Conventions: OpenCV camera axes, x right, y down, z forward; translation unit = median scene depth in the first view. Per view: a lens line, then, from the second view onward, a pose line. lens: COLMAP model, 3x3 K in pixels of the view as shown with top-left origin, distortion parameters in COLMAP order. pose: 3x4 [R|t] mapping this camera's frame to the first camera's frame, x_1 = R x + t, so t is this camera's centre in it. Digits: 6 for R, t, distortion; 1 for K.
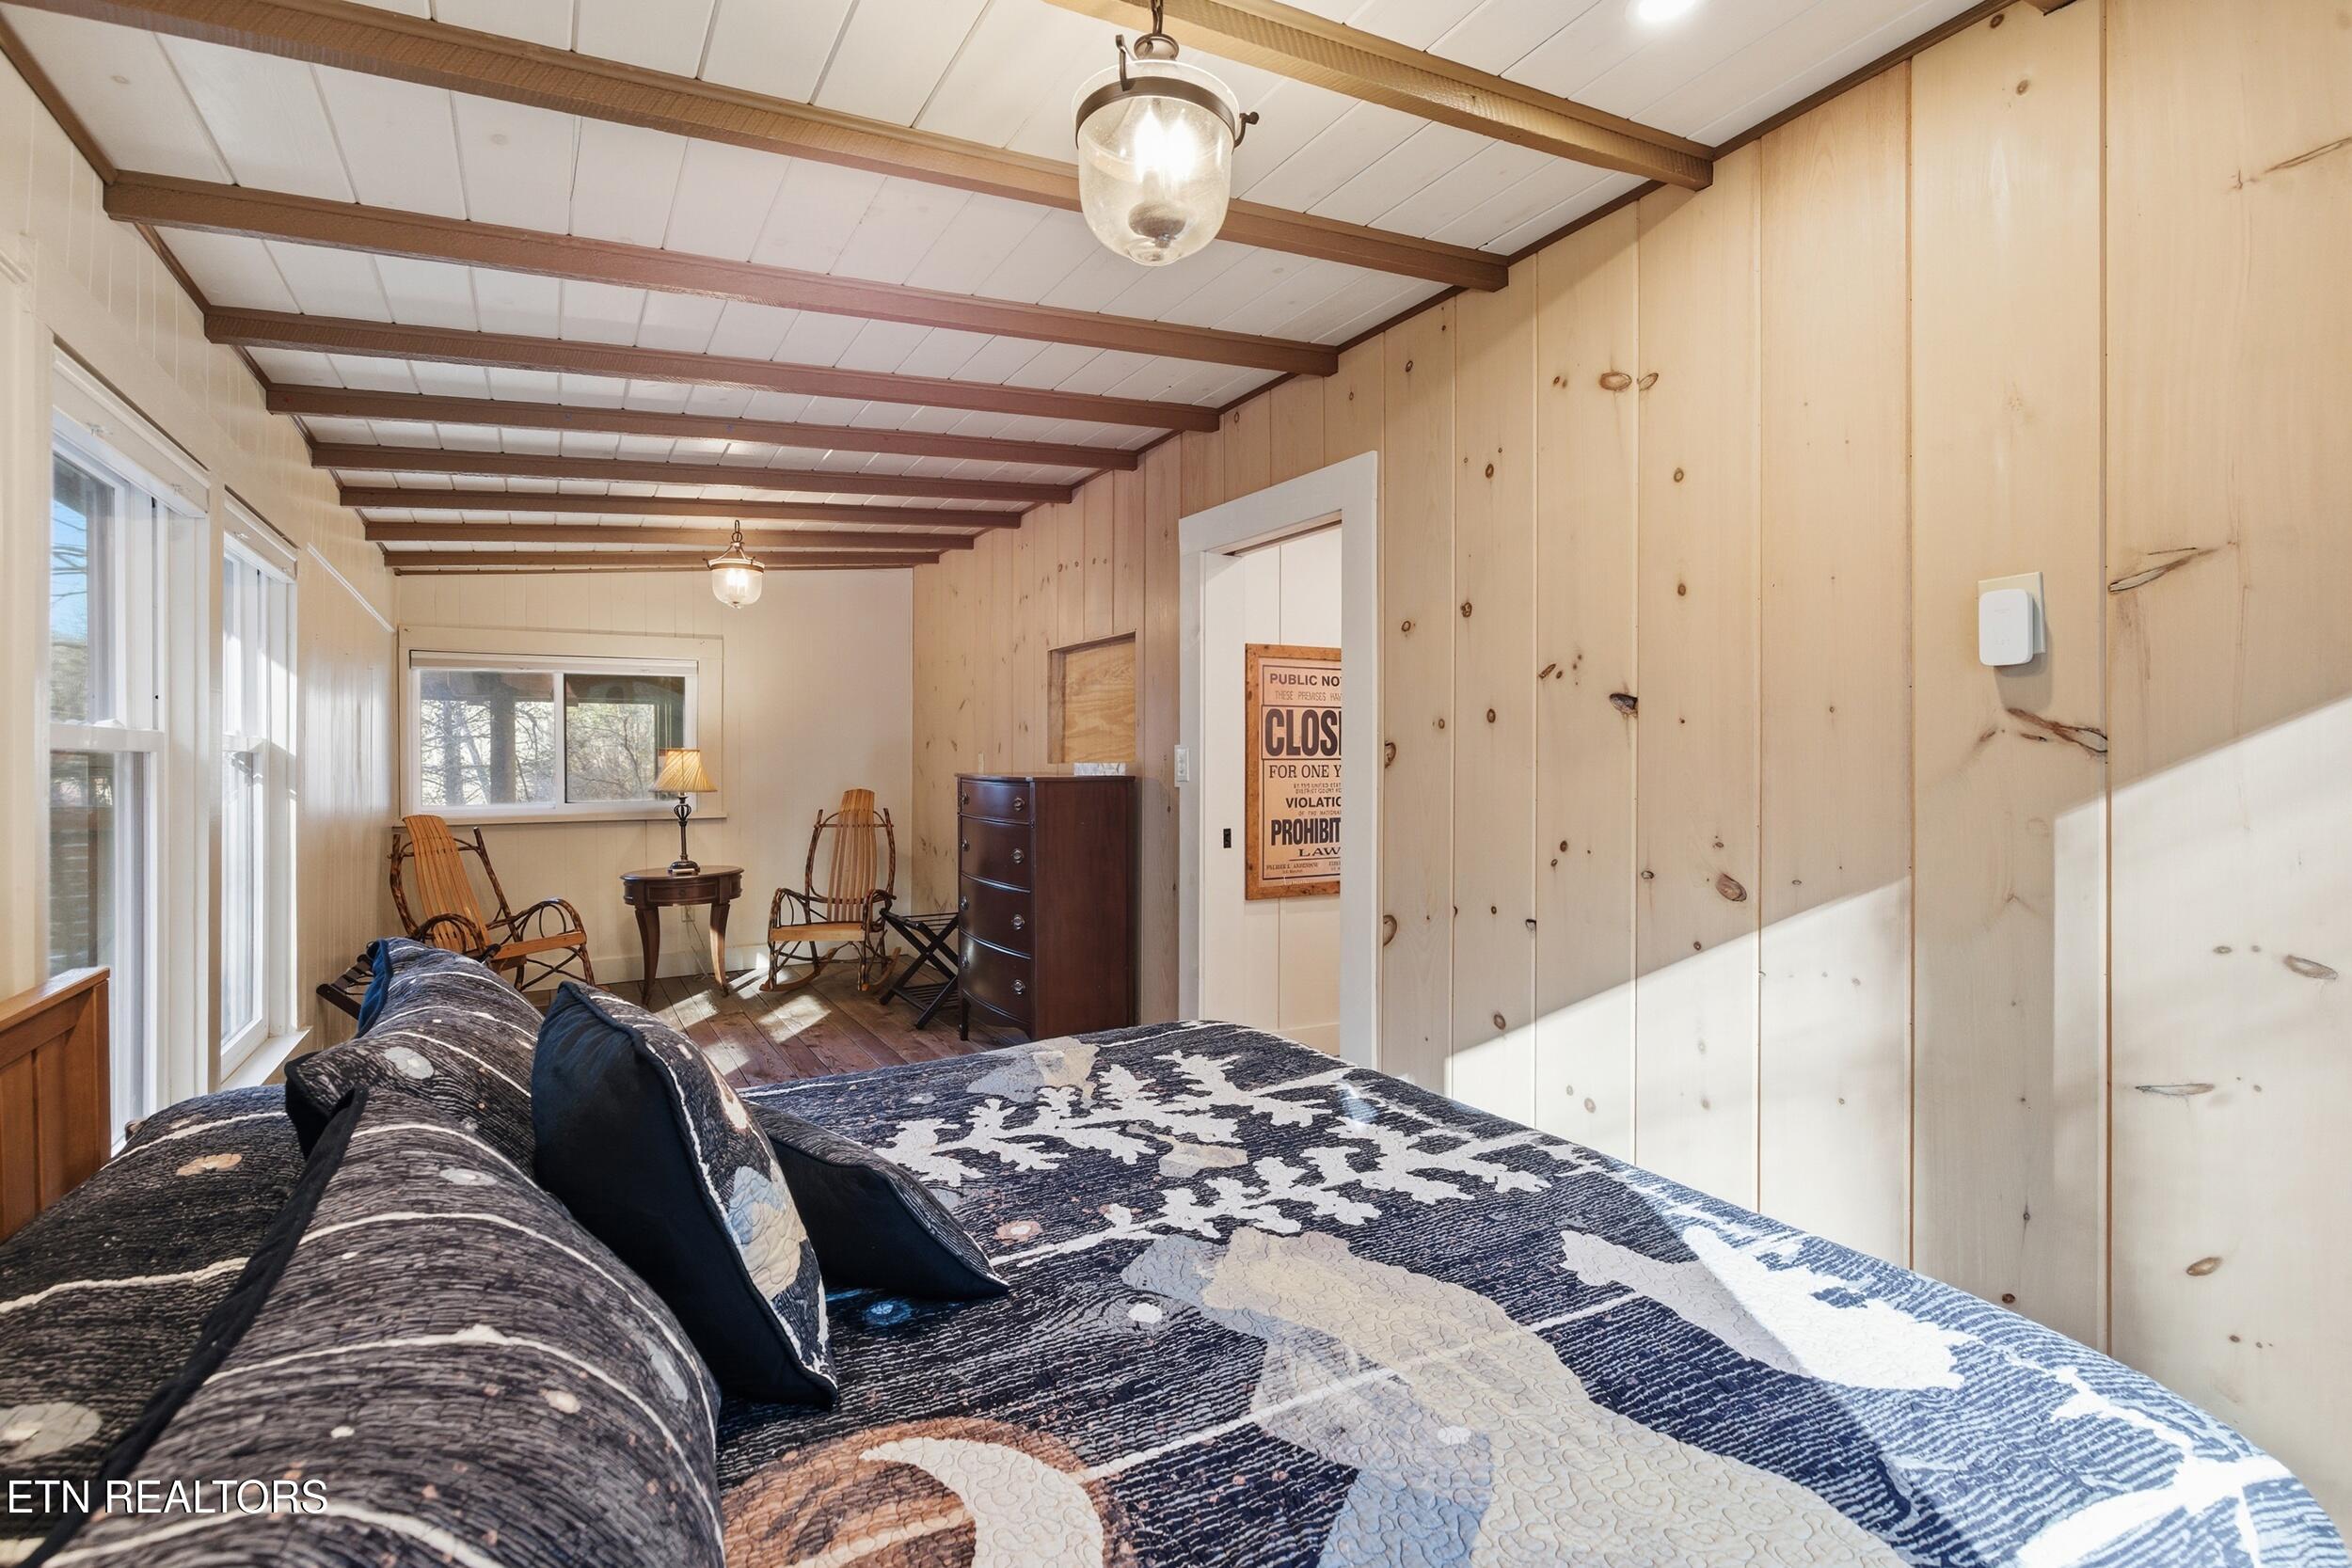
lens RADIAL K [[1078.7, 0, 1177.8], [0, 1078.7, 768.2], [0, 0, 1]] dist [0.001056, 0.000192]
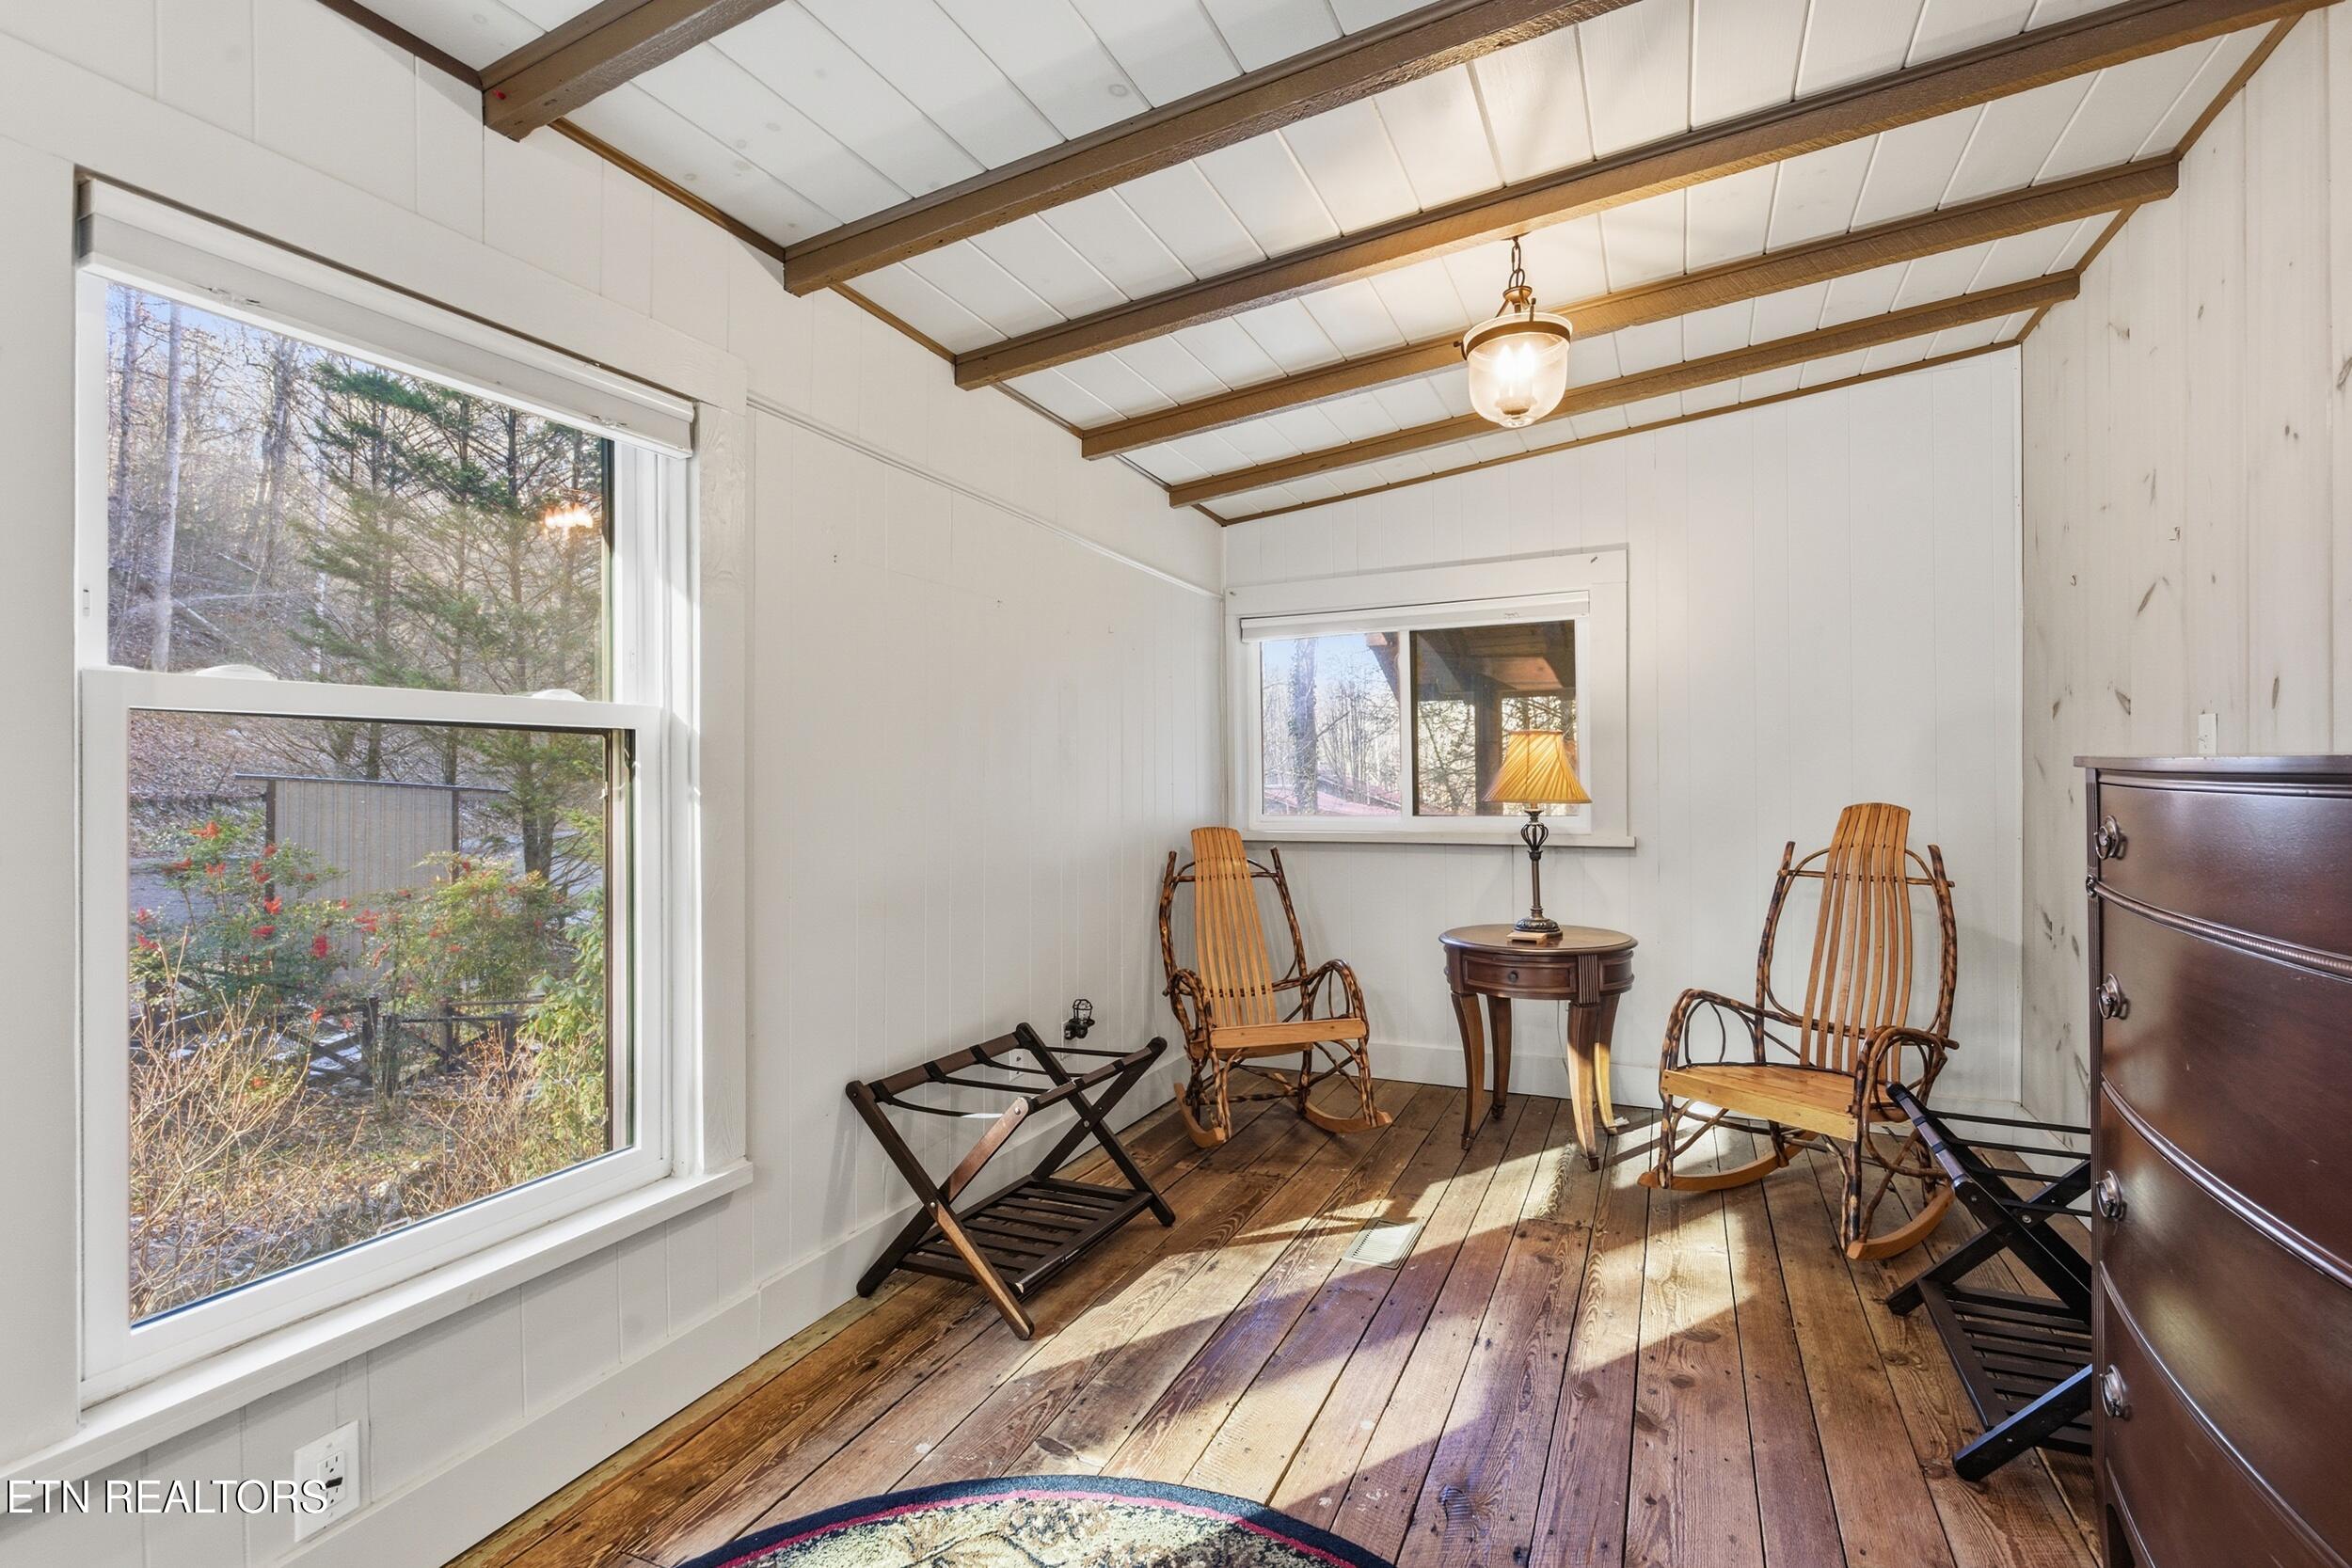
lens RADIAL K [[1078.7, 0, 1177.8], [0, 1078.7, 768.2], [0, 0, 1]] dist [0.001056, 0.000192]
pose [[0.574990, -0.009391, -0.818106, -0.081535], [0.000781, 0.999940, -0.010930, 0.009094], [0.818160, 0.005646, 0.574963, 0.491075]]
